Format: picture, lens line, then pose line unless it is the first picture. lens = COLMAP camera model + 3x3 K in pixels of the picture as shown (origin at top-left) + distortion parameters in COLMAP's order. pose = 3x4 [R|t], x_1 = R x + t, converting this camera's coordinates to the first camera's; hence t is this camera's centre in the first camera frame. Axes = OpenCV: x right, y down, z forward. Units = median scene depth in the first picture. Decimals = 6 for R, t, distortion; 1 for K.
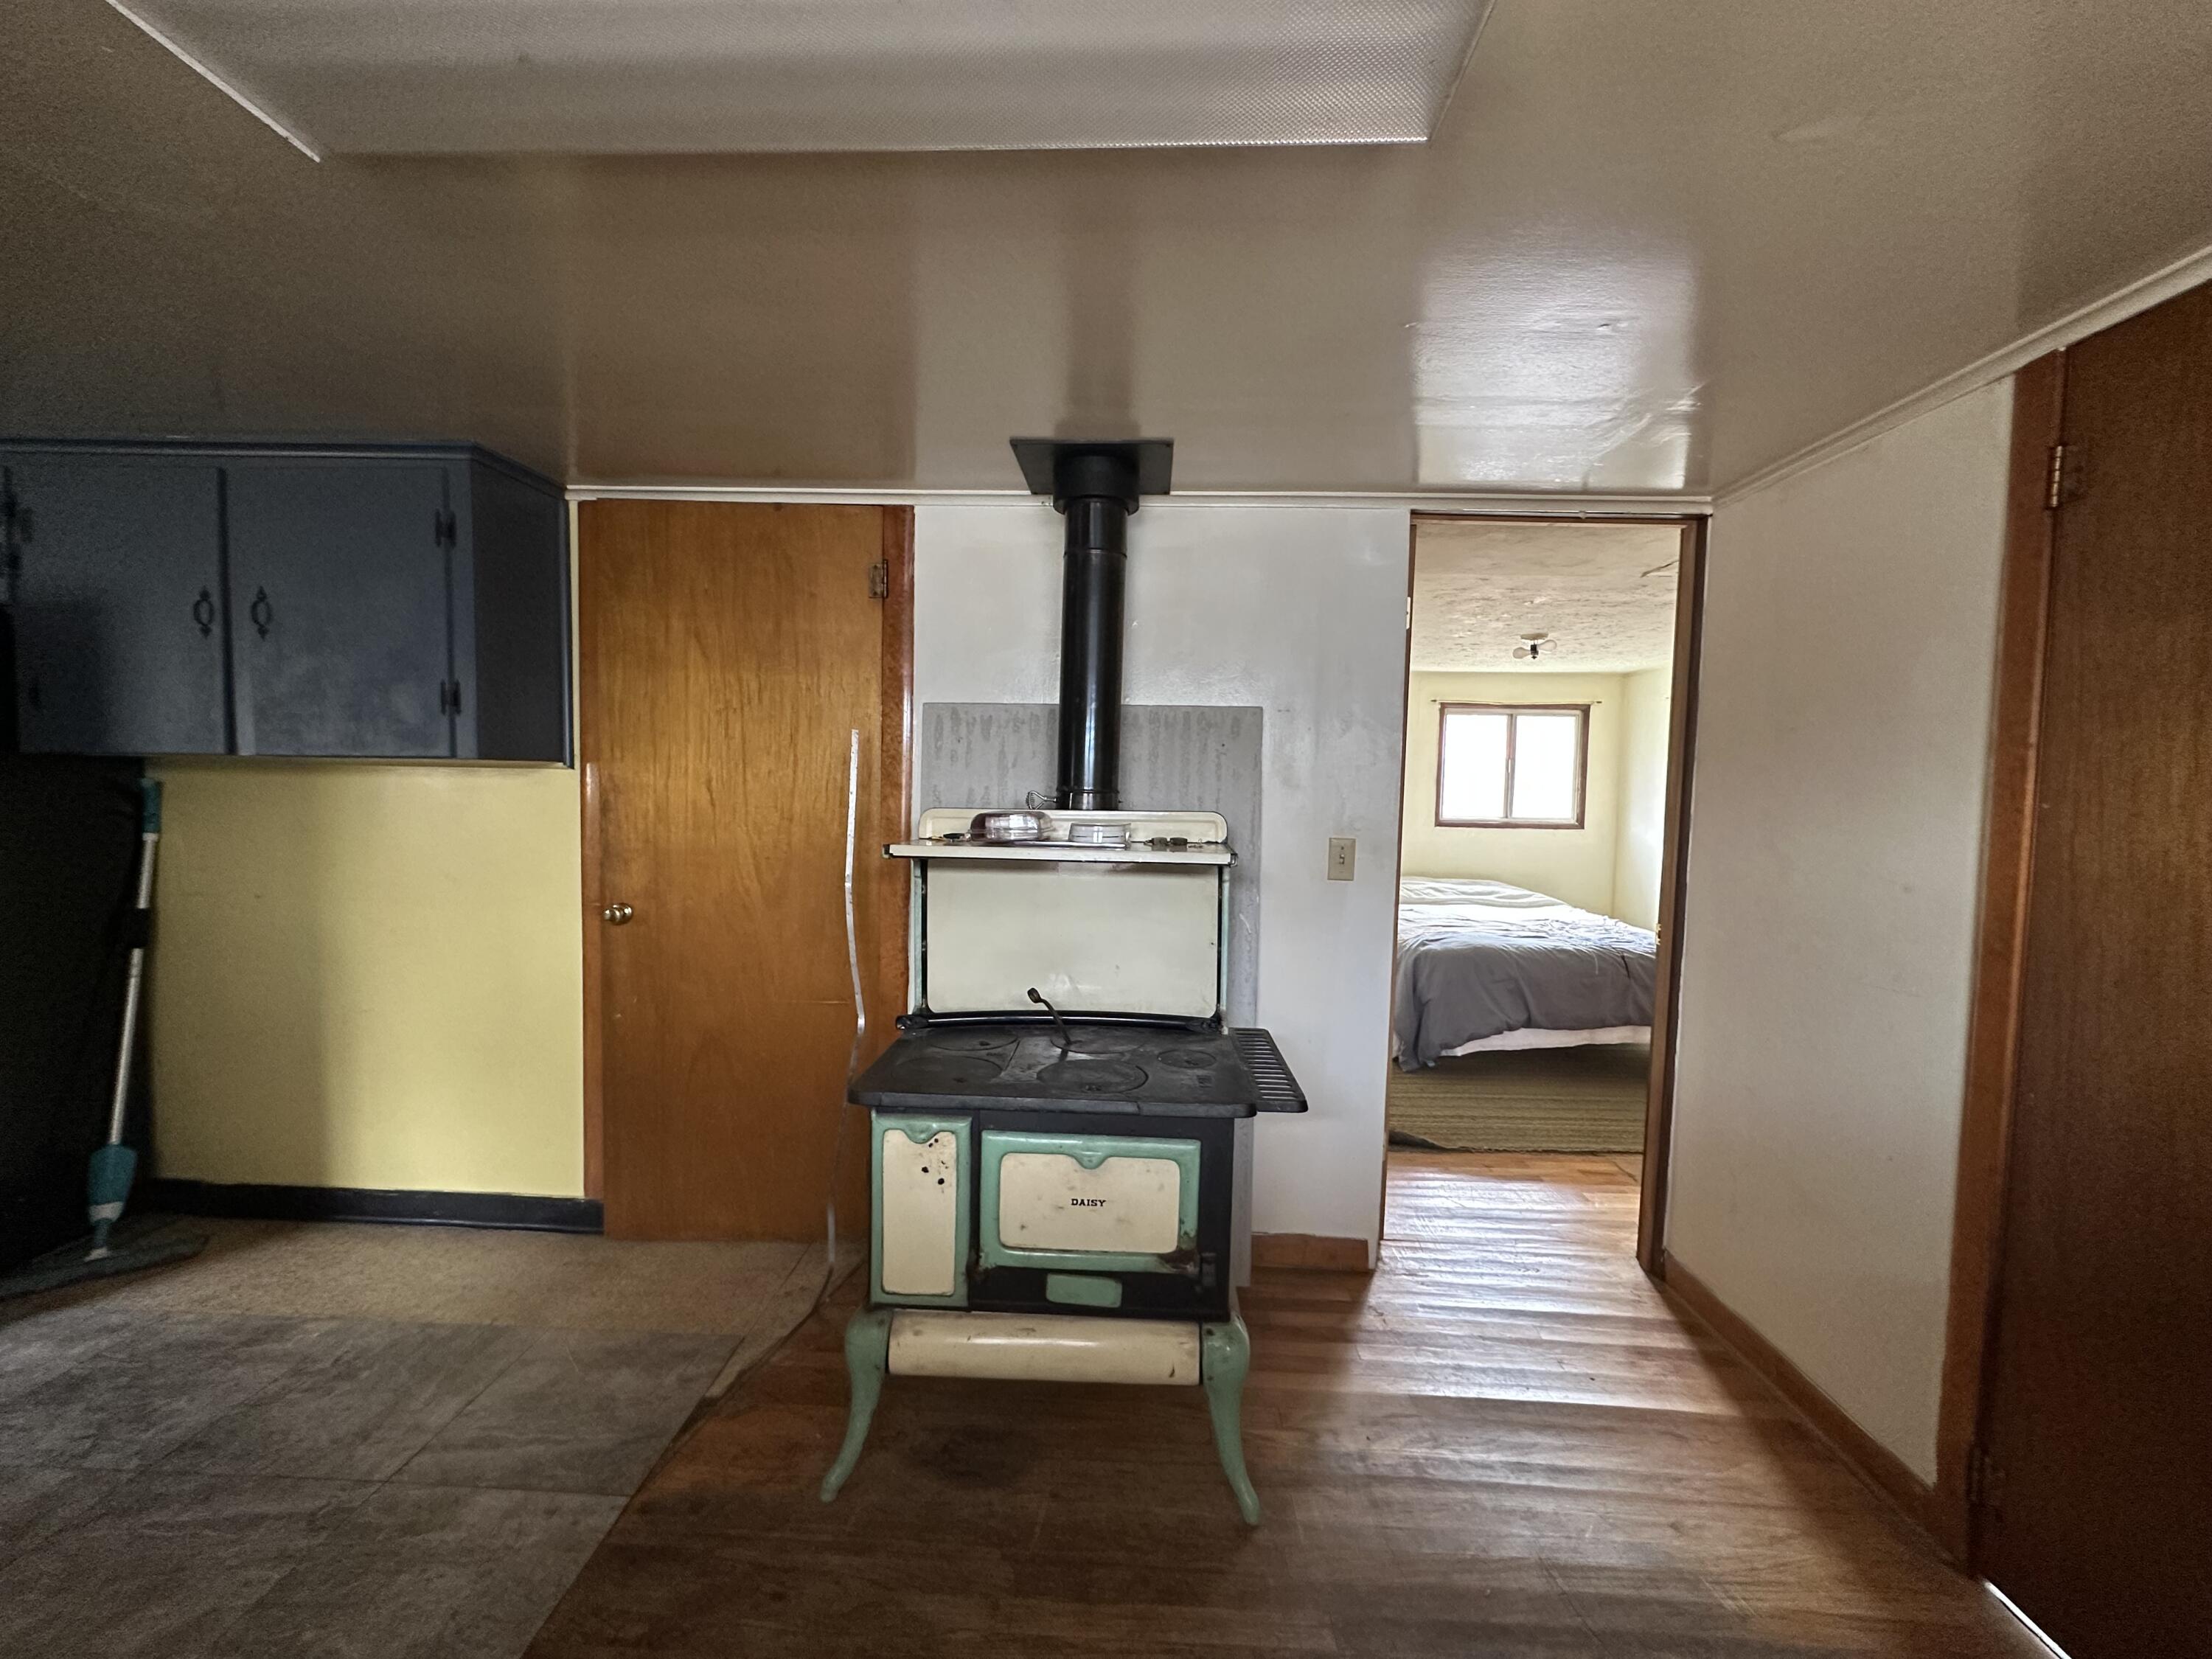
lens RADIAL K [[875.1, 0, 1111.7], [0, 875.1, 822.8], [0, 0, 1]] dist [-0.002878, 0.000530]
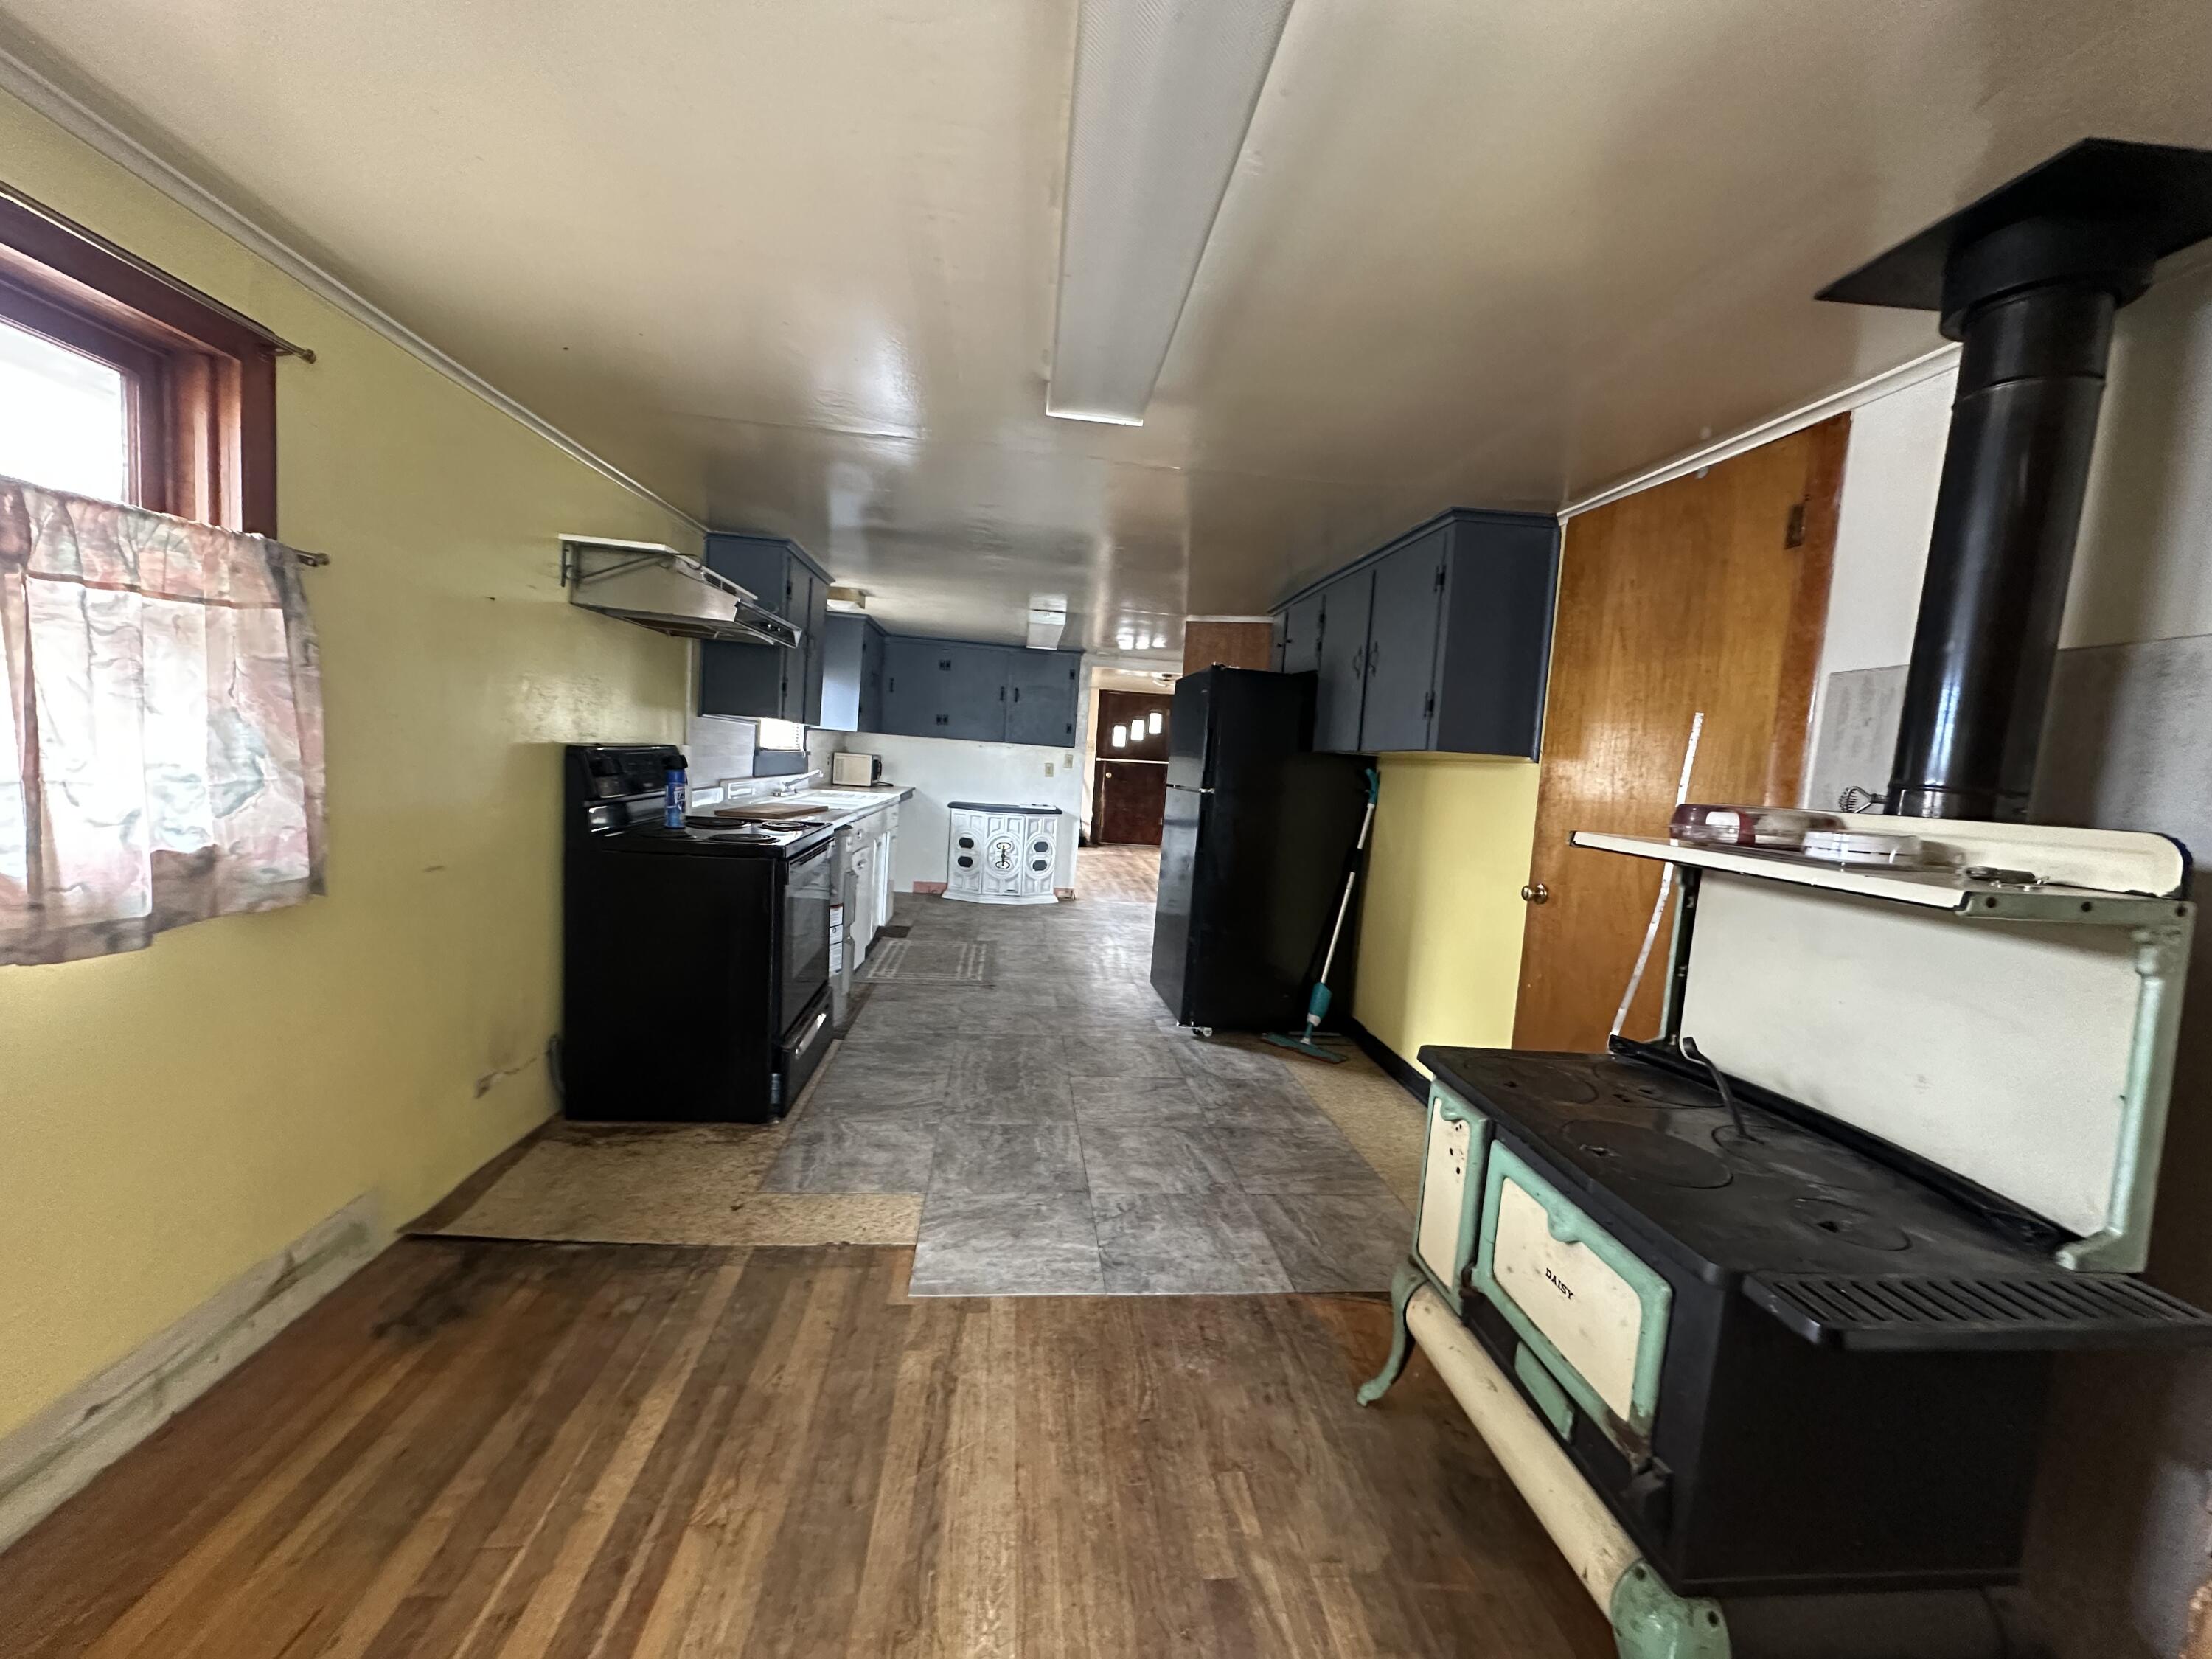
lens RADIAL K [[875.1, 0, 1103.3], [0, 875.1, 826.6], [0, 0, 1]] dist [-0.002878, 0.000530]
pose [[0.141364, 0.072053, -0.987332, 0.446942], [-0.106716, 0.992645, 0.057161, 0.015893], [0.984189, 0.097284, 0.148014, 0.296810]]
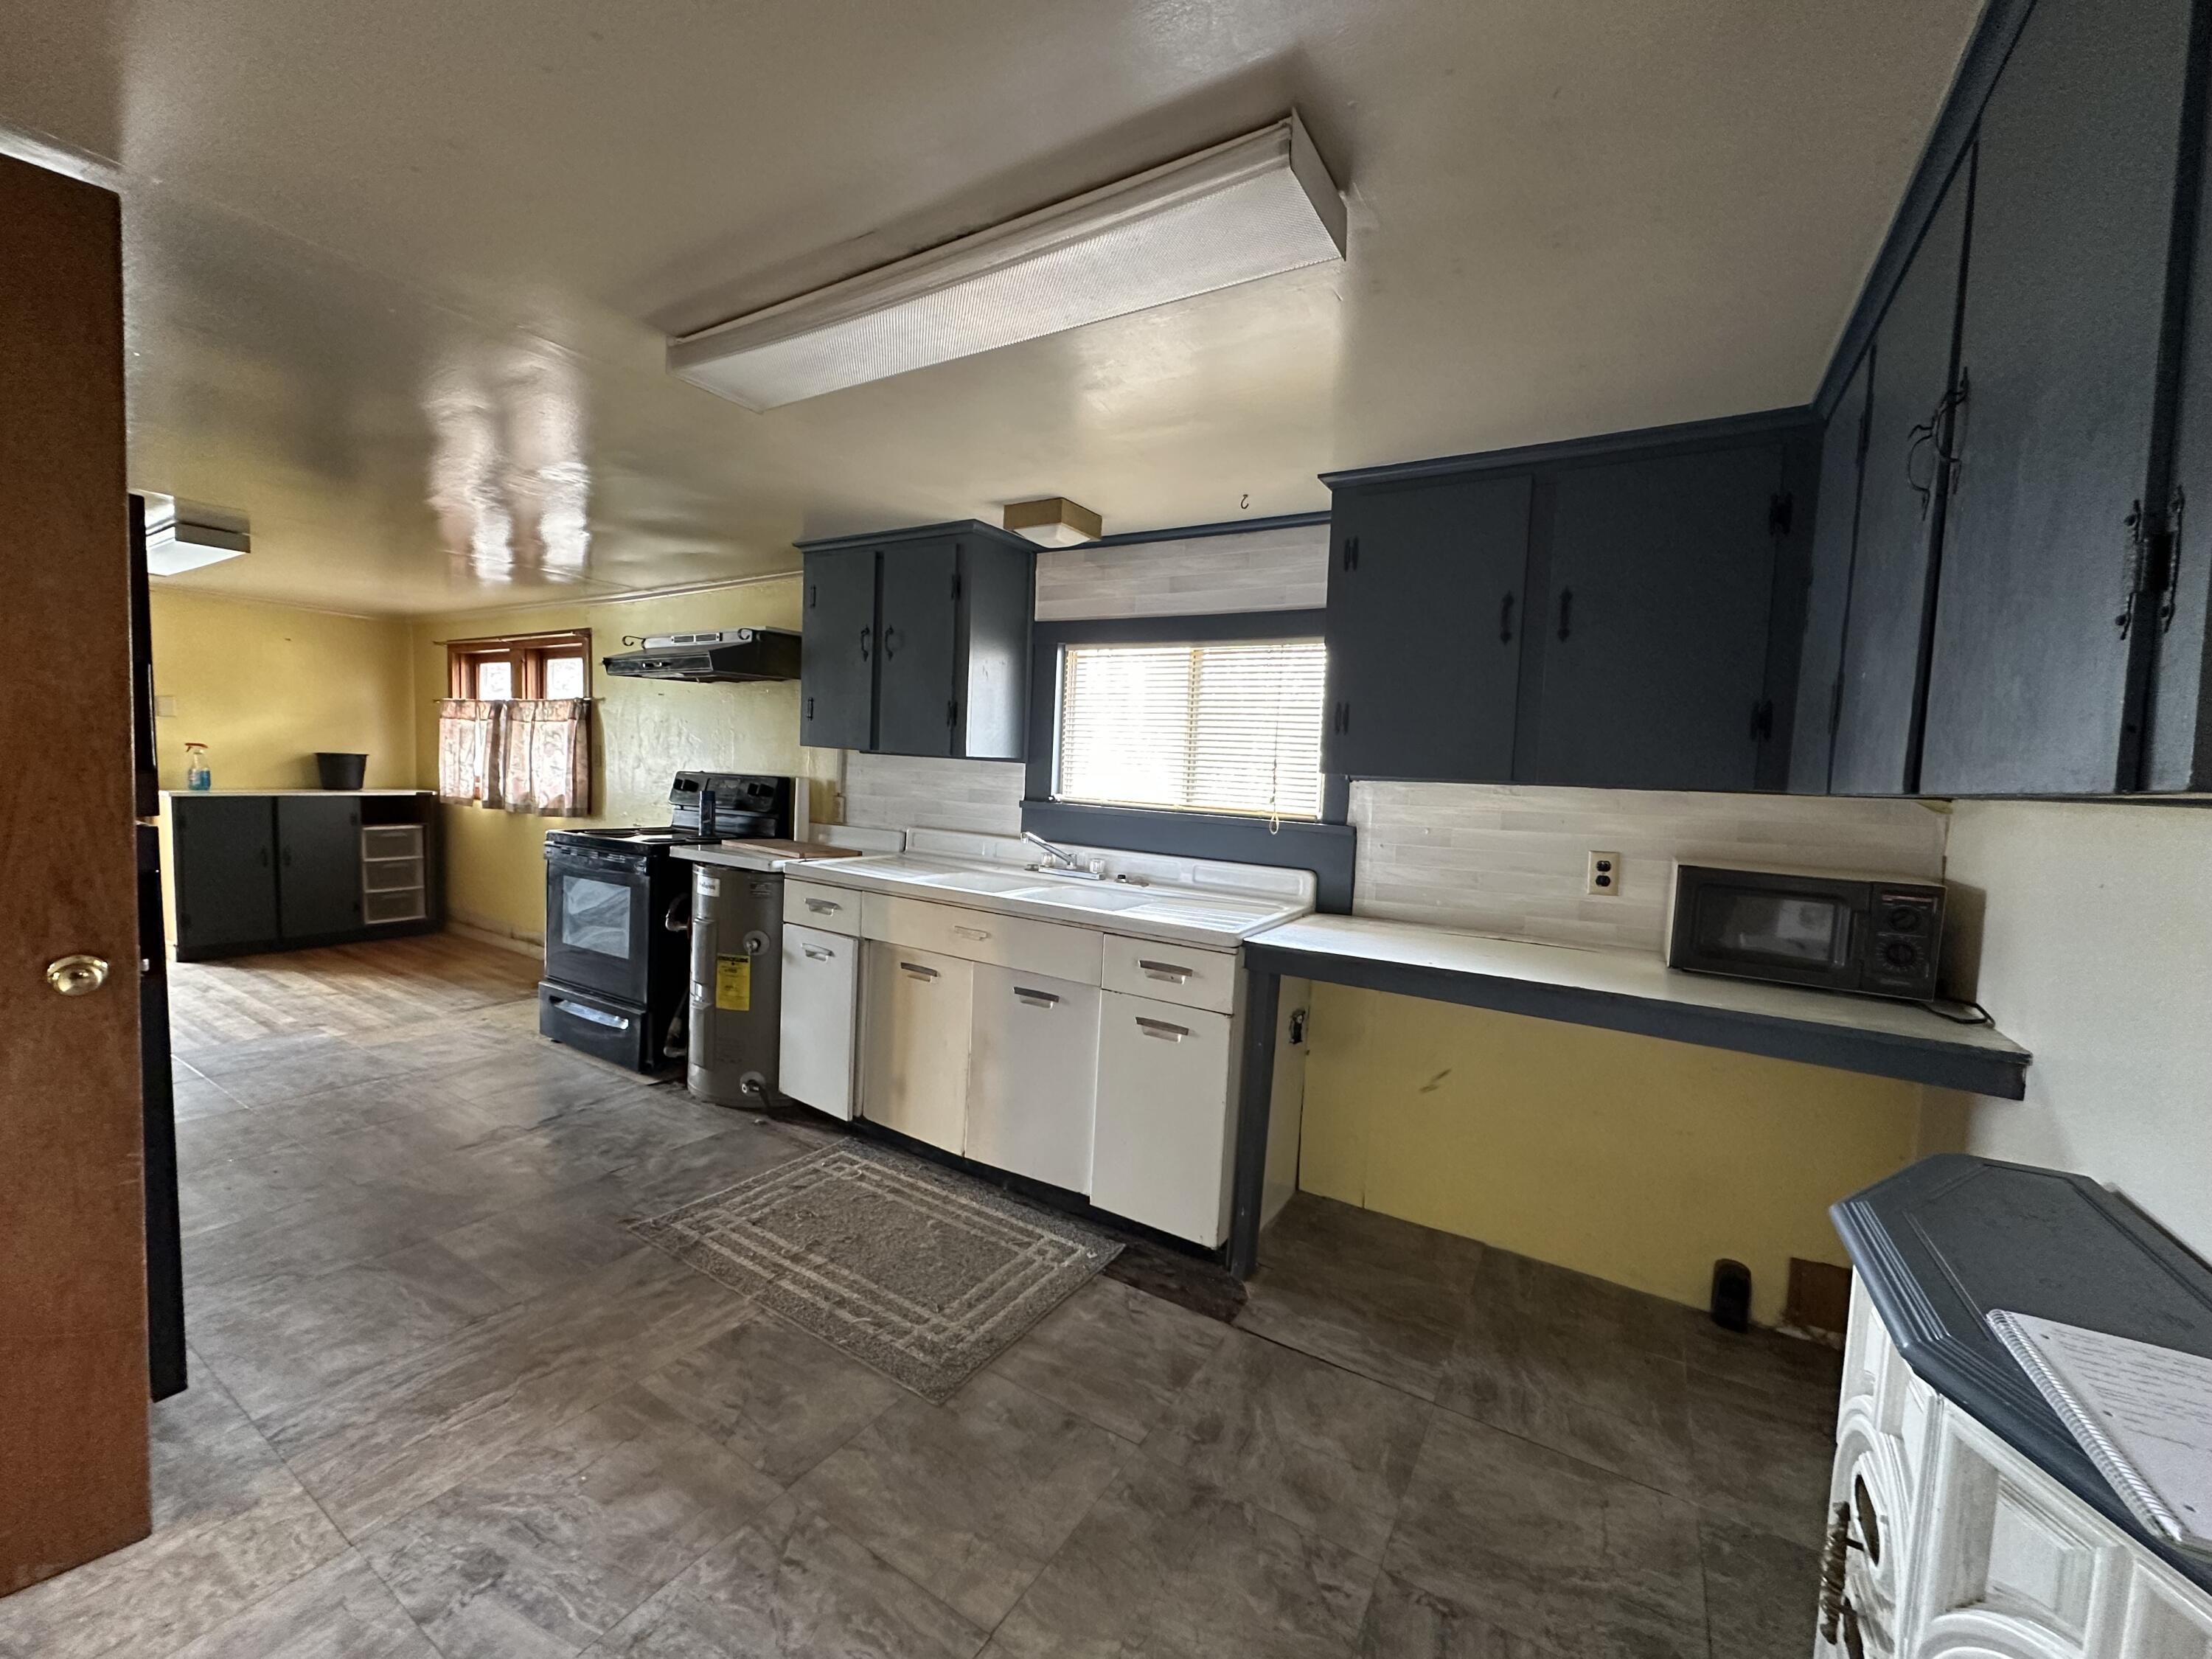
lens RADIAL K [[875.1, 0, 1106.2], [0, 875.1, 828.9], [0, 0, 1]] dist [-0.002878, 0.000530]
pose [[-0.868751, -0.091882, 0.486651, -2.395499], [-0.041758, 0.992730, 0.112887, -0.072025], [-0.493485, 0.077749, -0.866272, 0.928509]]
